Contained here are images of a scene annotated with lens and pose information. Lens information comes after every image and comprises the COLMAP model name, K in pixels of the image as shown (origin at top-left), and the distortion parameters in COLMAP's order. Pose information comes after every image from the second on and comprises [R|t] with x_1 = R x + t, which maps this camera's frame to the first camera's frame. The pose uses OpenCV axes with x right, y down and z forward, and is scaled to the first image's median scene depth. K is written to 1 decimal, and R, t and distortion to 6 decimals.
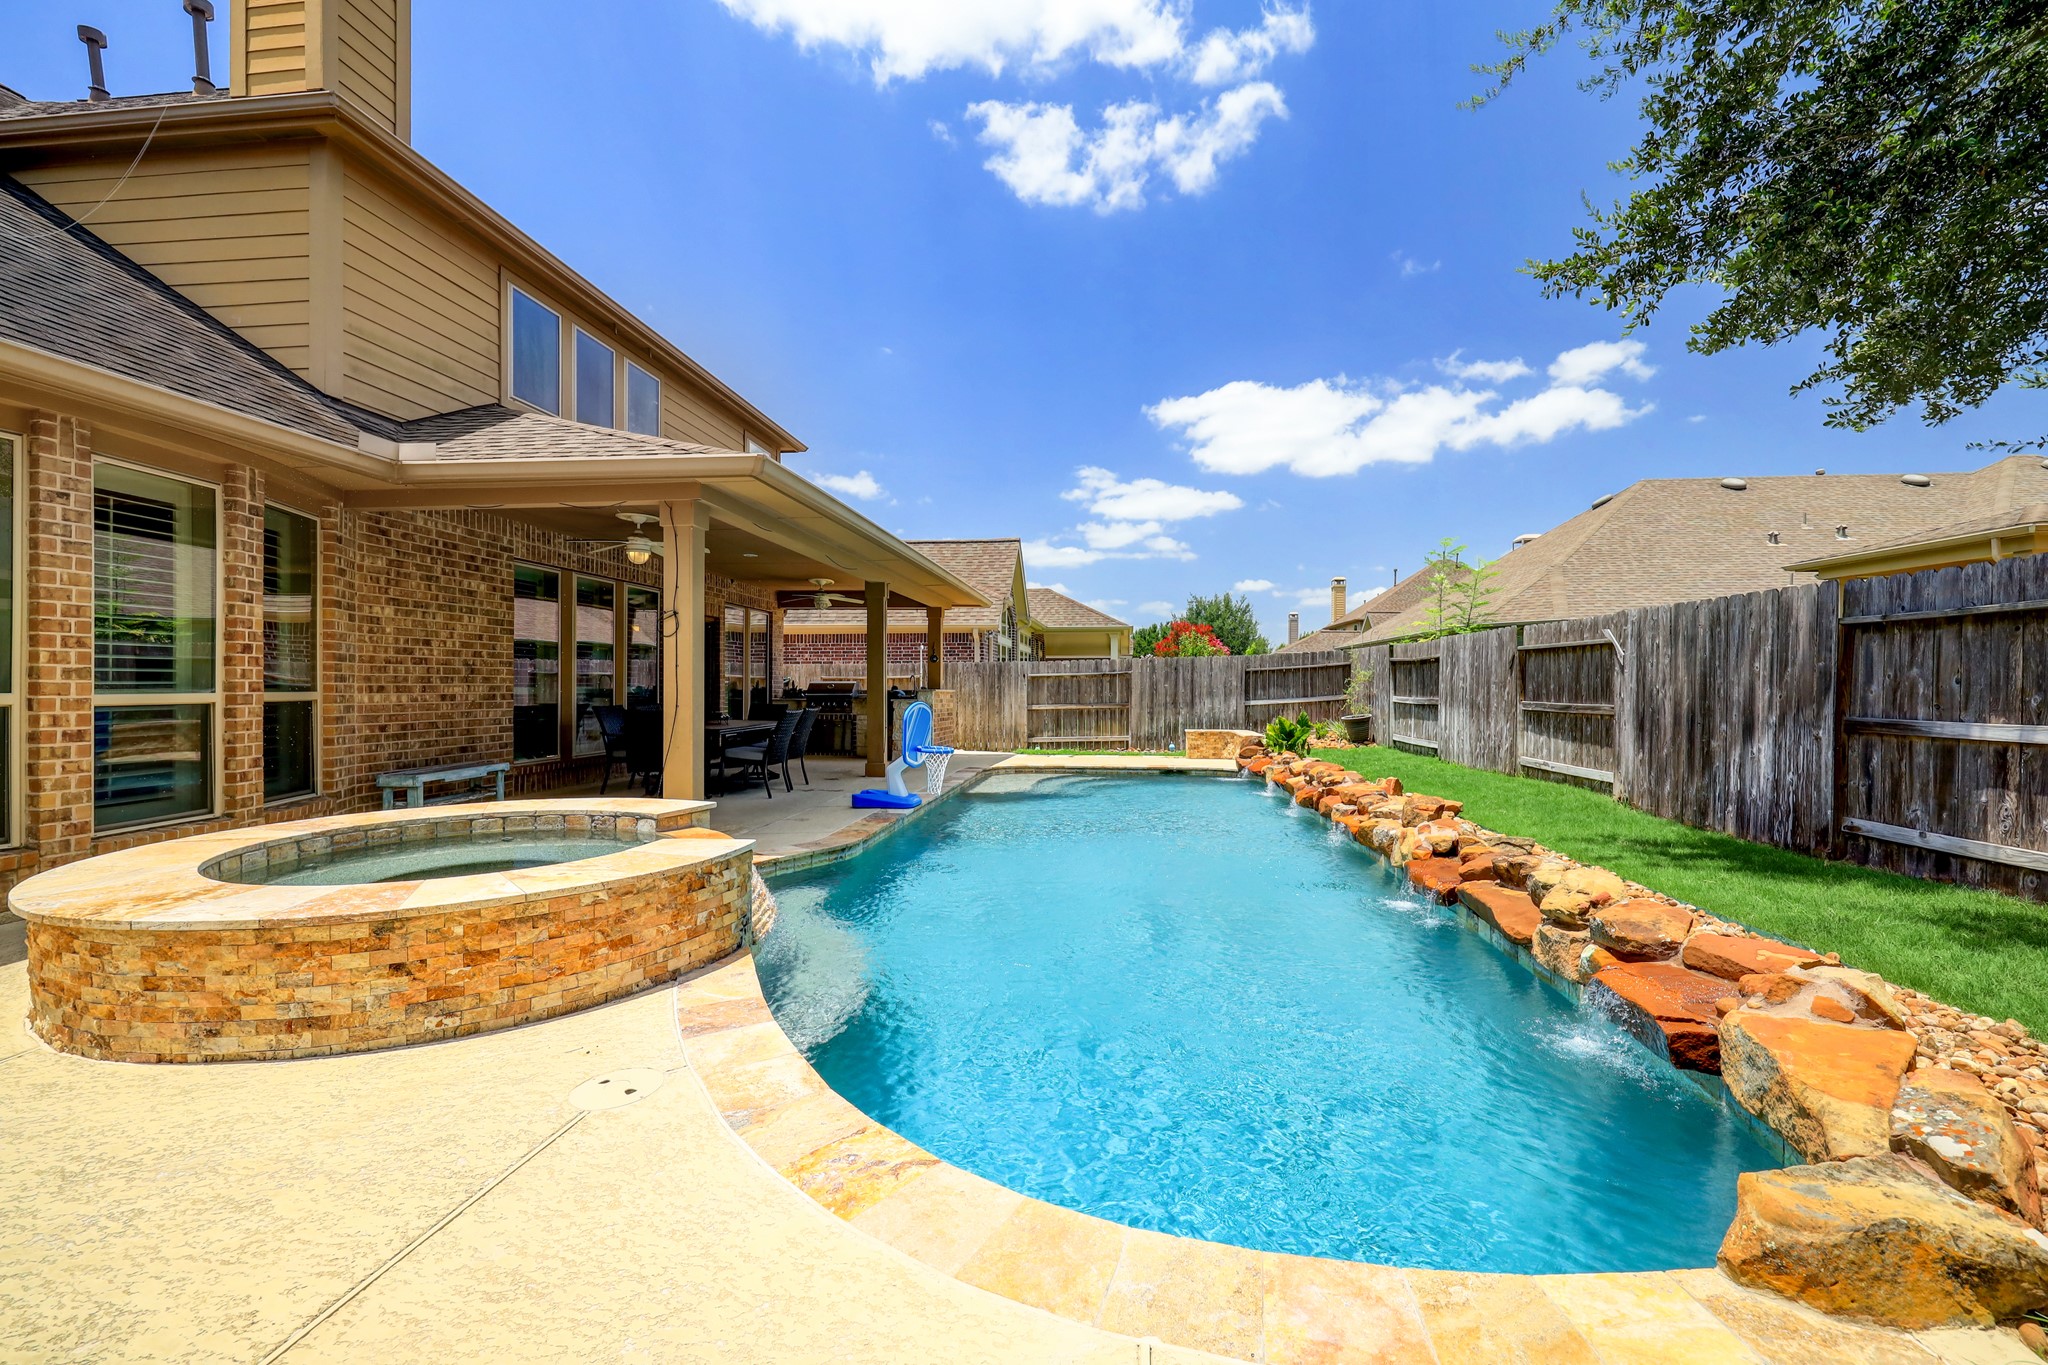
lens RADIAL K [[831.7, 0, 1035.5], [0, 831.7, 686.7], [0, 0, 1]] dist [0.002266, -0.000326]
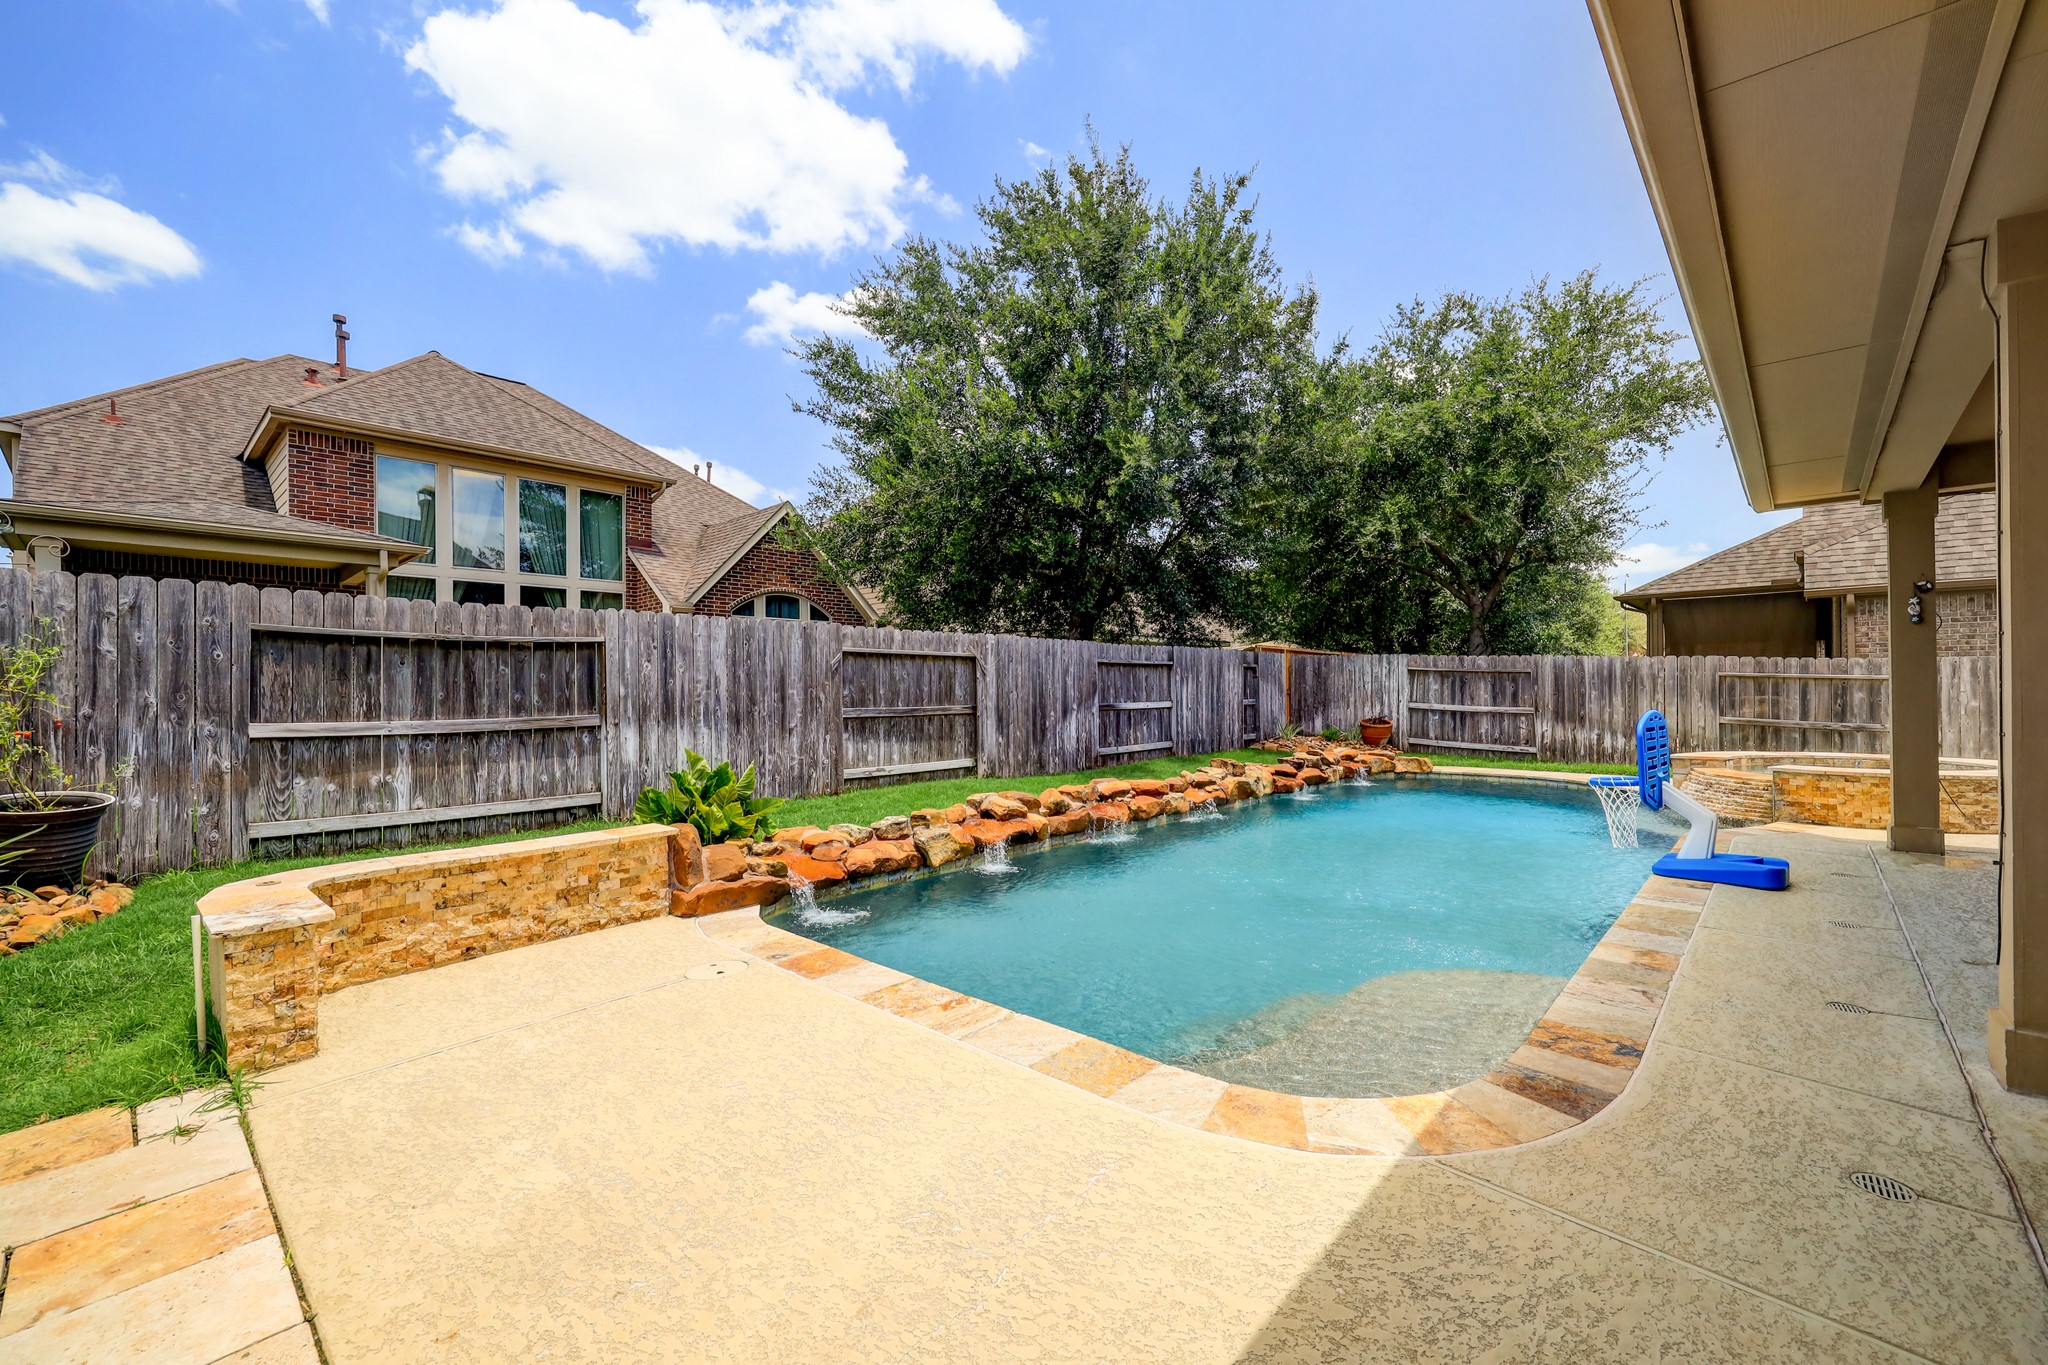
lens RADIAL K [[846.4, 0, 1031.9], [0, 846.4, 685.5], [0, 0, 1]] dist [0.002259, -0.000288]
pose [[-0.805517, 0.009546, 0.592496, -0.142191], [0.008787, 0.999953, -0.004163, -0.002035], [-0.592507, 0.001853, -0.805563, 1.851235]]
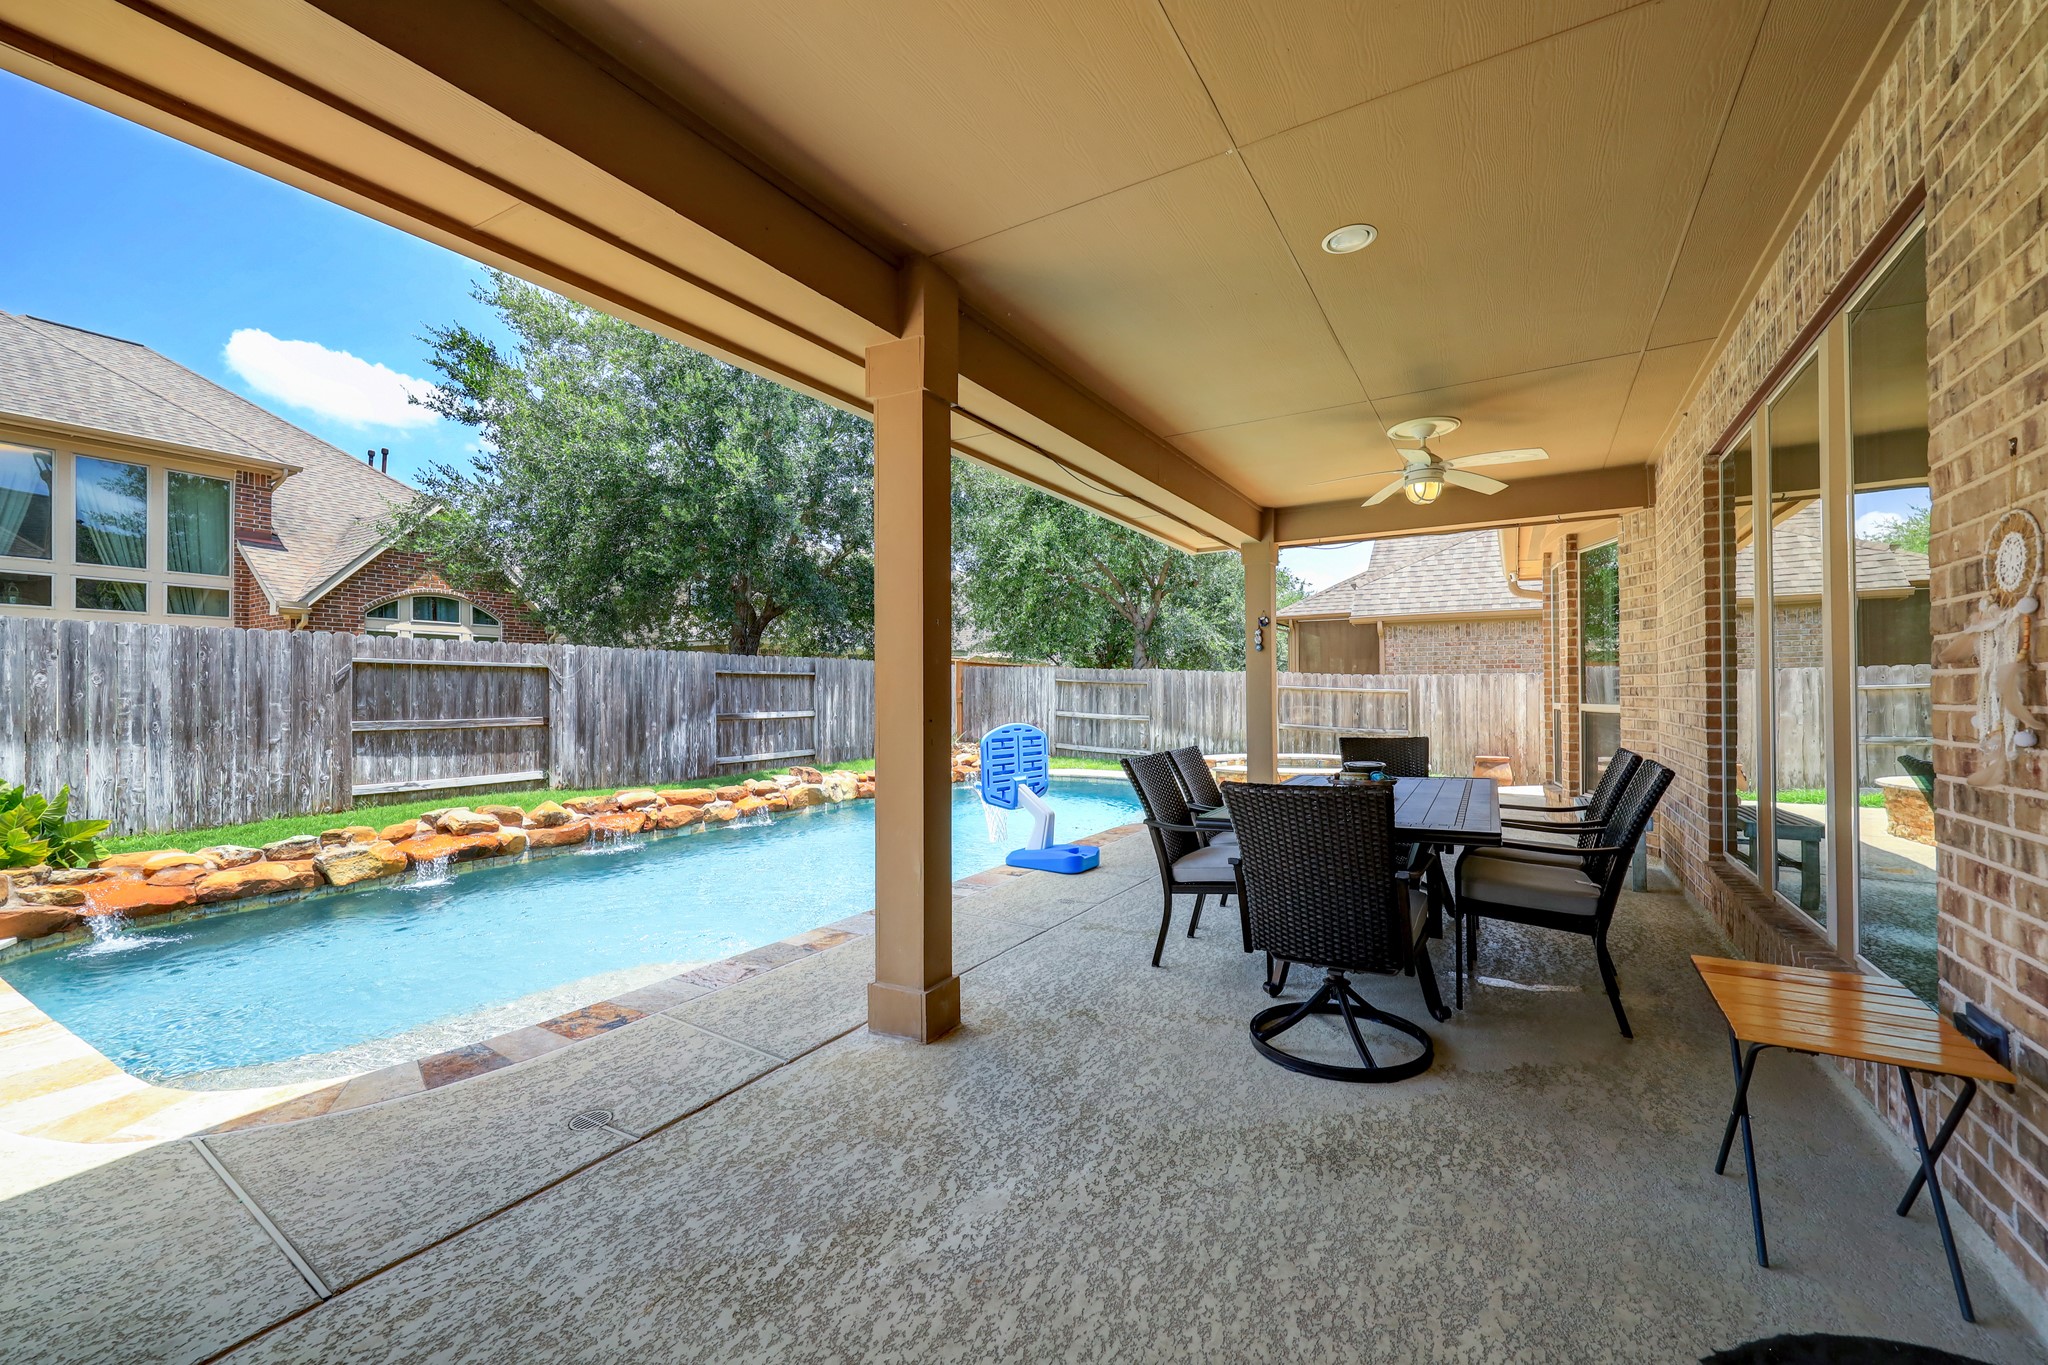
lens RADIAL K [[831.7, 0, 1035.5], [0, 831.7, 686.7], [0, 0, 1]] dist [0.002266, -0.000326]
pose [[-0.912074, 0.008526, 0.409936, -0.472269], [0.006207, 0.999956, -0.006987, -0.009545], [-0.409978, -0.003828, -0.912087, 1.713991]]
